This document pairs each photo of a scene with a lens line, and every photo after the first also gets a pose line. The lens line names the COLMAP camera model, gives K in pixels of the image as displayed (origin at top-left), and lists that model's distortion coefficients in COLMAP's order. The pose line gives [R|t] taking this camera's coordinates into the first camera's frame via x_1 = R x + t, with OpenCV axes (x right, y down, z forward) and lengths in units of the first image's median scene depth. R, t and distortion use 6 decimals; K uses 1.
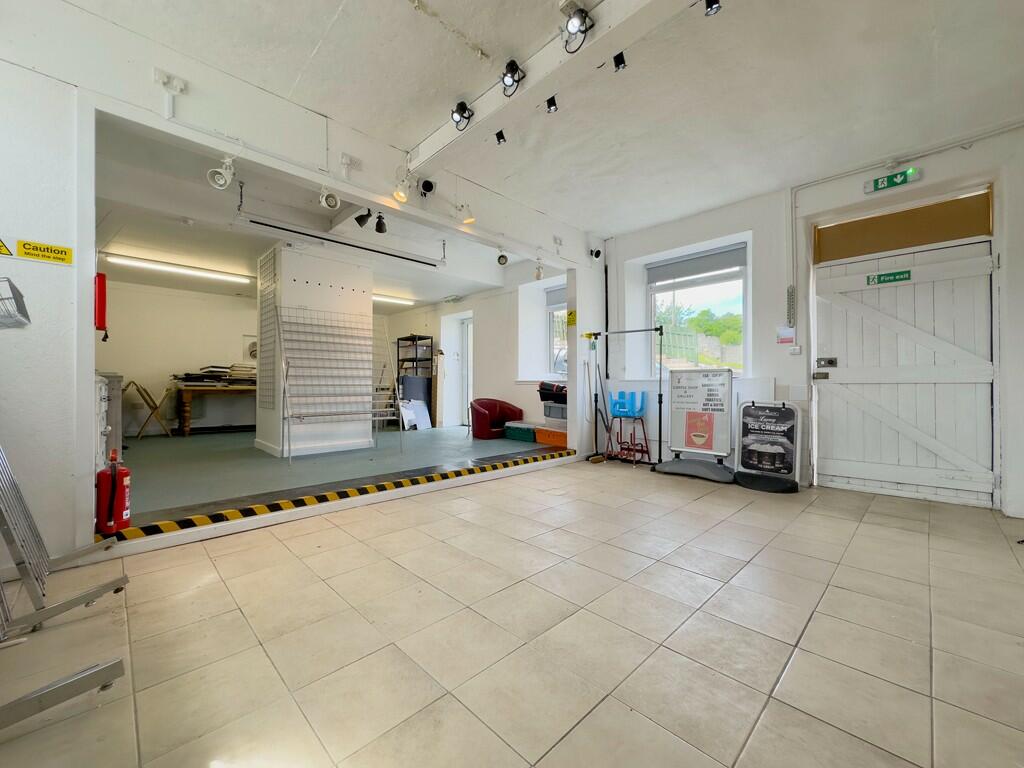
lens RADIAL K [[410.9, 0, 511.2], [0, 410.9, 384.0], [0, 0, 1]] dist [-0.001529, 0.000226]
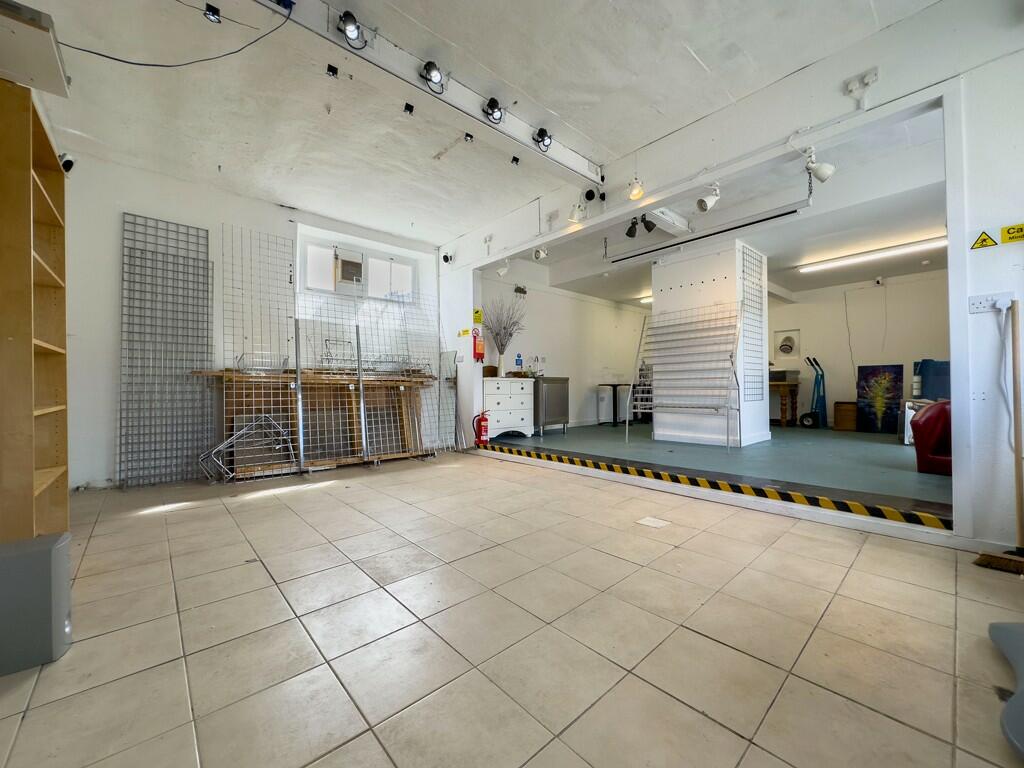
lens RADIAL K [[410.9, 0, 512.2], [0, 410.9, 386.8], [0, 0, 1]] dist [-0.001529, 0.000226]
pose [[-0.045007, -0.001677, -0.998985, 0.767665], [0.017166, 0.999850, -0.002452, 0.021167], [0.998839, -0.017259, -0.044972, 0.719323]]
